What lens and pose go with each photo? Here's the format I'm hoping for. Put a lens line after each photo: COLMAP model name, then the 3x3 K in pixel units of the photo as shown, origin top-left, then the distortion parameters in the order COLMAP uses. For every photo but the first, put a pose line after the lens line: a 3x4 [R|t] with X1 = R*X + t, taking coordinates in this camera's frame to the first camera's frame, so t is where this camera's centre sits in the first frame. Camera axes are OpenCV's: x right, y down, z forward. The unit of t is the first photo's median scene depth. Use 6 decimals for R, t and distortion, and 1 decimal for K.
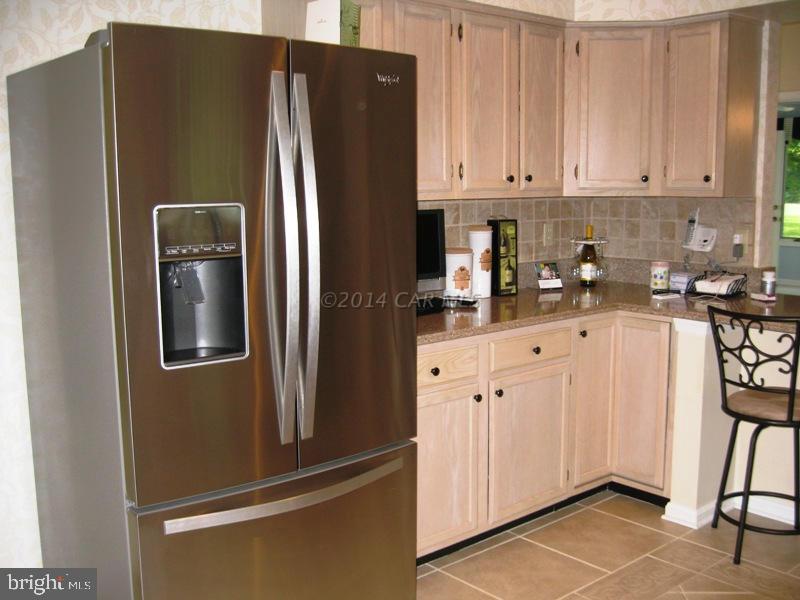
lens RADIAL K [[849.8, 0, 400.0], [0, 849.8, 300.0], [0, 0, 1]] dist [-0.121259, 0.003921]
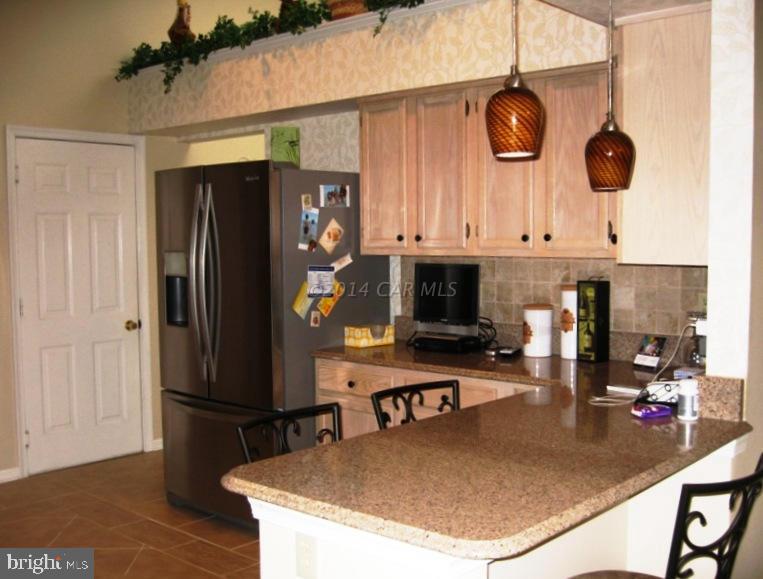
lens RADIAL K [[870.8, 0, 381.5], [0, 870.8, 289.5], [0, 0, 1]] dist [-0.225377, 0.002617]
pose [[0.129751, 0.062319, -0.989586, 1.085658], [-0.133464, 0.990038, 0.044848, -0.101804], [0.982523, 0.126255, 0.136776, 0.675040]]
